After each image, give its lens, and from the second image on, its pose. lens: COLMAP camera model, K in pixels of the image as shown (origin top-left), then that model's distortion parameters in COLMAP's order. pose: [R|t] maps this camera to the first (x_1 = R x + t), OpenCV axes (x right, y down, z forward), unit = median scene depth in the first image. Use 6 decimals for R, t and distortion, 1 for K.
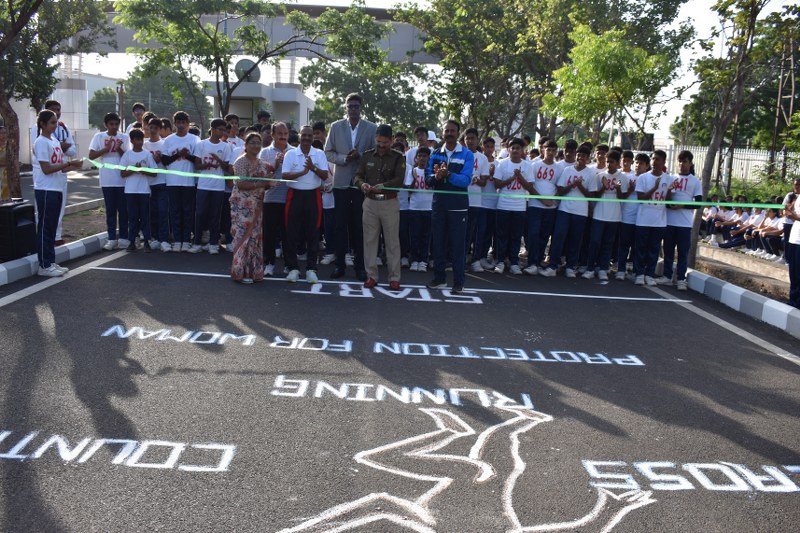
lens RADIAL K [[728.9, 0, 400.0], [0, 728.9, 266.5], [0, 0, 1]] dist [-0.066724, 0.004146]
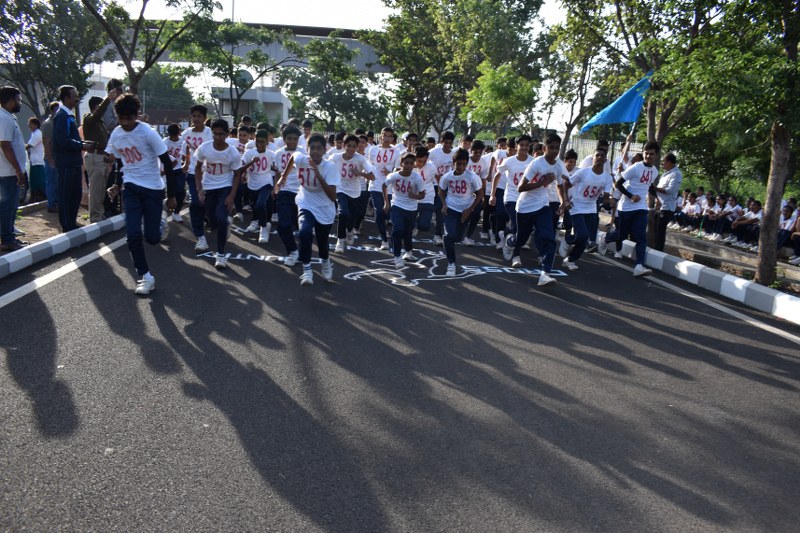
lens RADIAL K [[617.1, 0, 400.0], [0, 617.1, 266.5], [0, 0, 1]] dist [-0.086887, -0.000791]
pose [[0.997213, -0.003639, 0.074524, -0.010807], [0.000437, 0.999077, 0.042943, 0.017239], [-0.074611, -0.042791, 0.996294, -0.103387]]
